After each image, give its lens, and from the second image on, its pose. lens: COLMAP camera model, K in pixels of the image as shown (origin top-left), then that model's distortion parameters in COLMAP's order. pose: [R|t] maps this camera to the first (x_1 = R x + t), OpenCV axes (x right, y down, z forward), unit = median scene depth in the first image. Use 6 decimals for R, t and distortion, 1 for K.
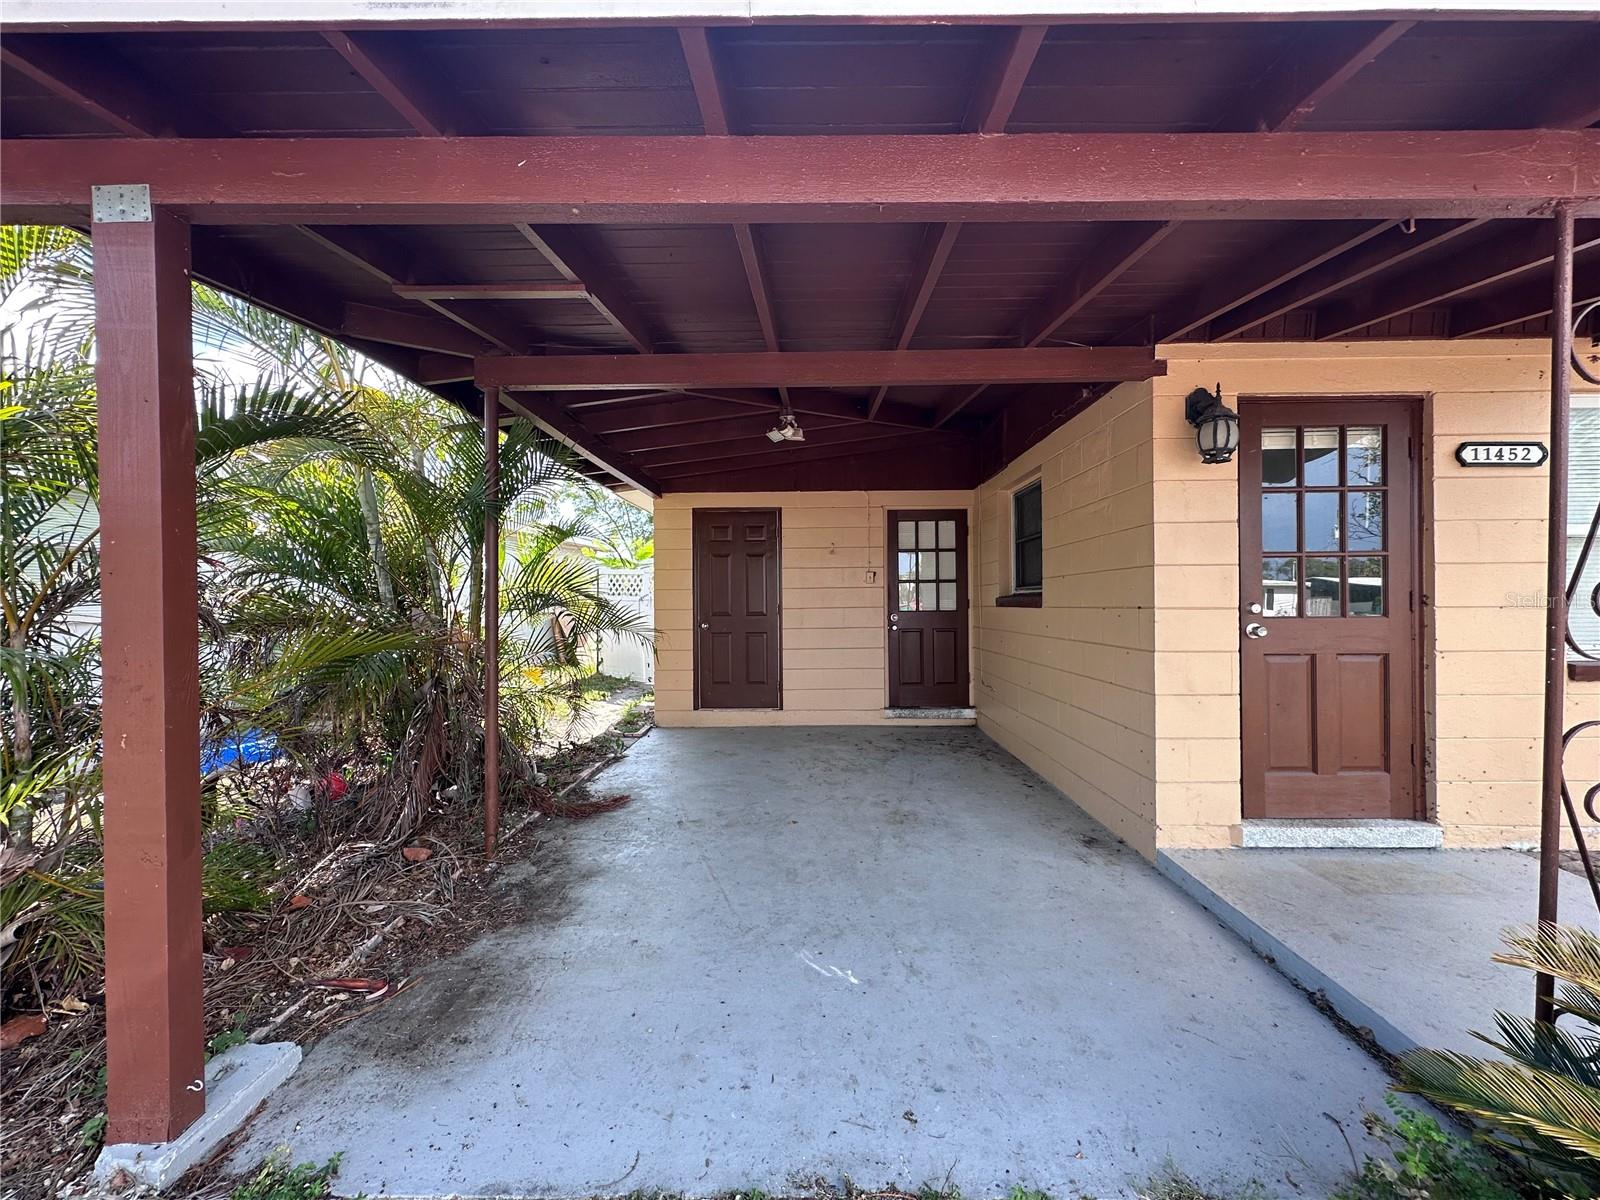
lens RADIAL K [[636.2, 0, 803.7], [0, 636.2, 602.8], [0, 0, 1]] dist [-0.004569, 0.001127]
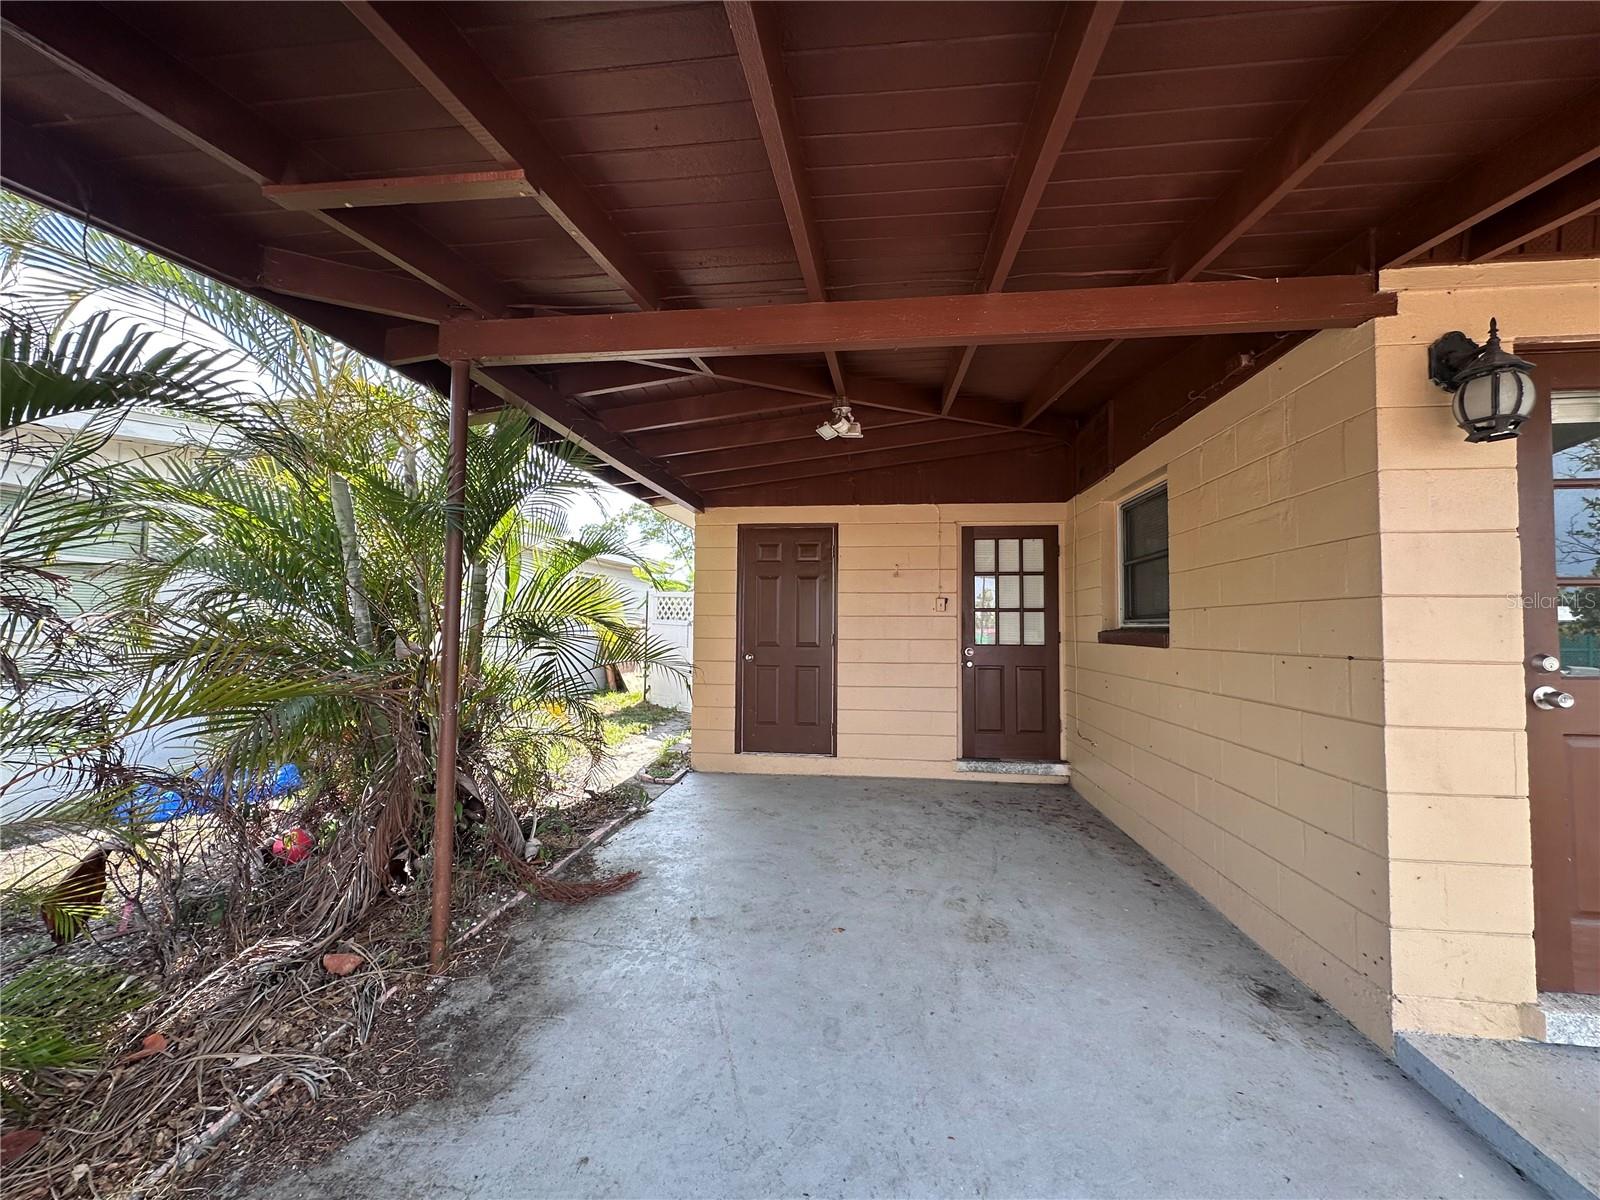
lens RADIAL K [[636.2, 0, 806.2], [0, 636.2, 601.2], [0, 0, 1]] dist [-0.004569, 0.001127]
pose [[0.995213, 0.011776, -0.097020, 0.013808], [-0.015583, 0.999134, -0.038579, -0.016384], [0.096482, 0.039907, 0.994534, 0.250774]]
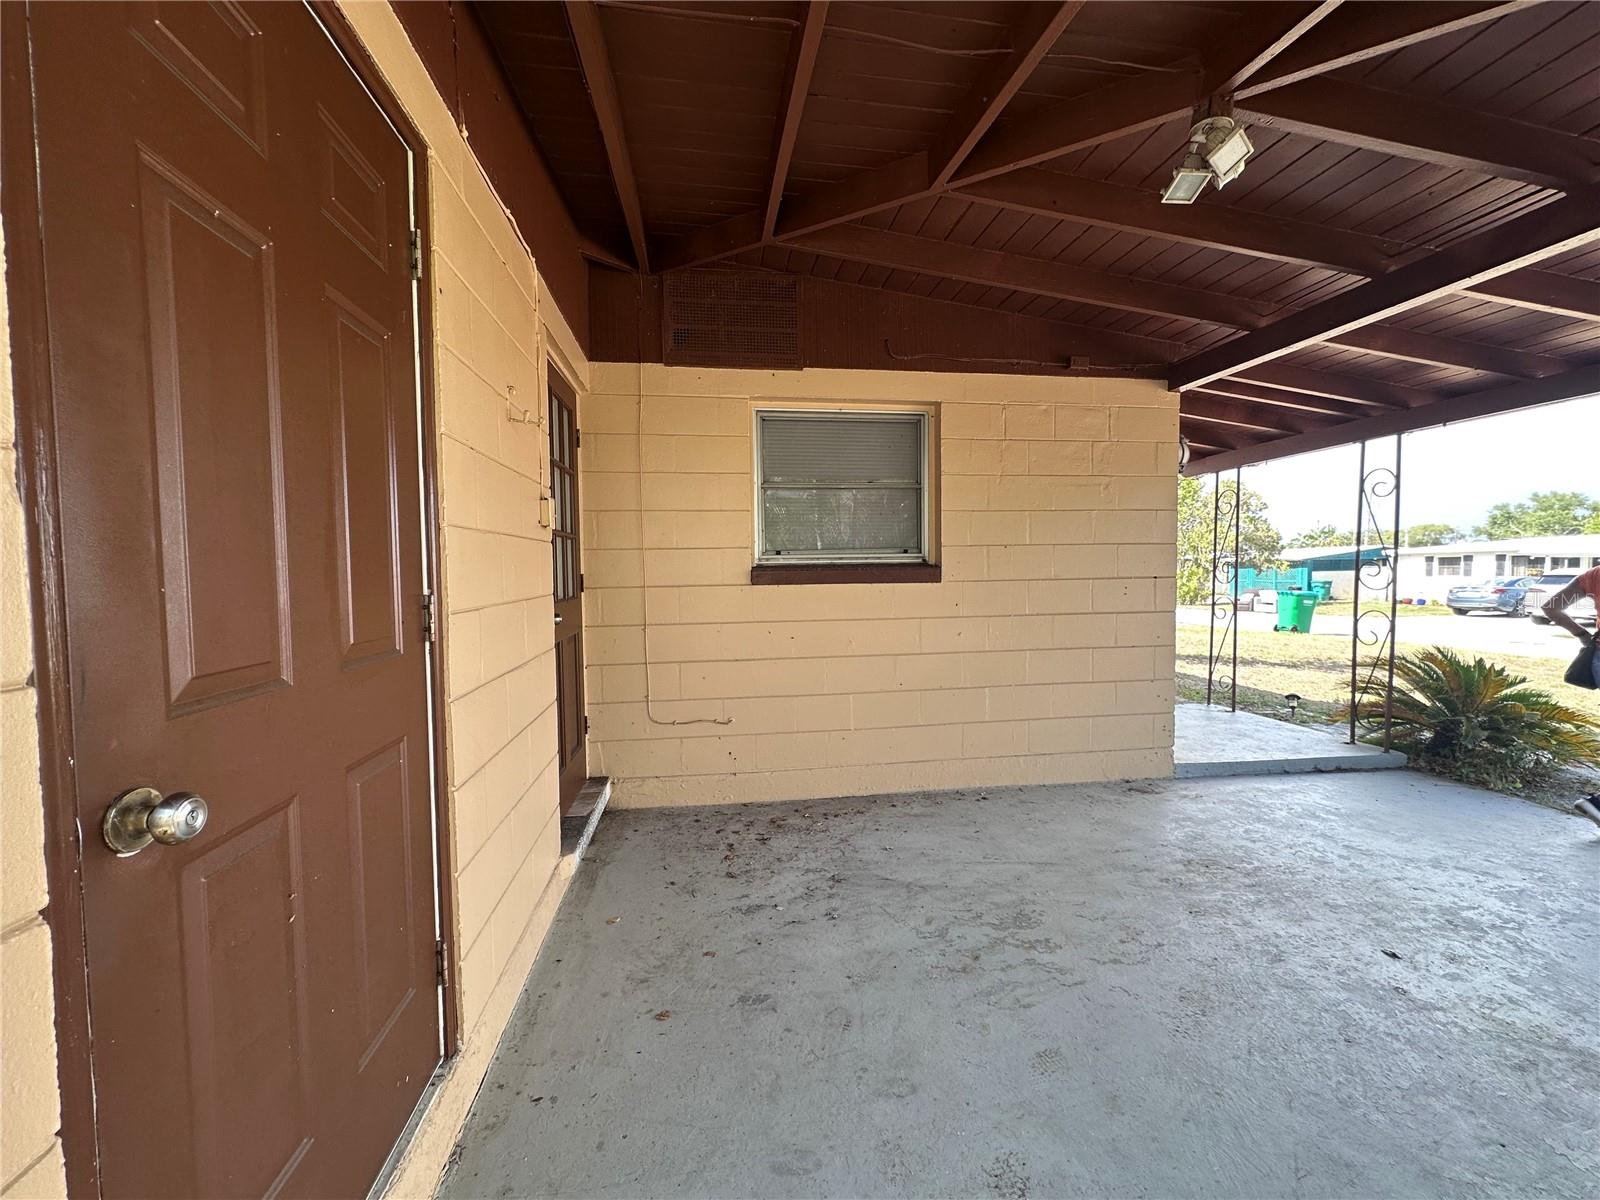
lens RADIAL K [[636.2, 0, 804.6], [0, 636.2, 602.5], [0, 0, 1]] dist [-0.004569, 0.001127]
pose [[-0.170272, -0.037404, 0.984687, -0.522889], [0.010426, 0.999155, 0.039756, 0.000131], [-0.985342, 0.017035, -0.169738, 1.755372]]
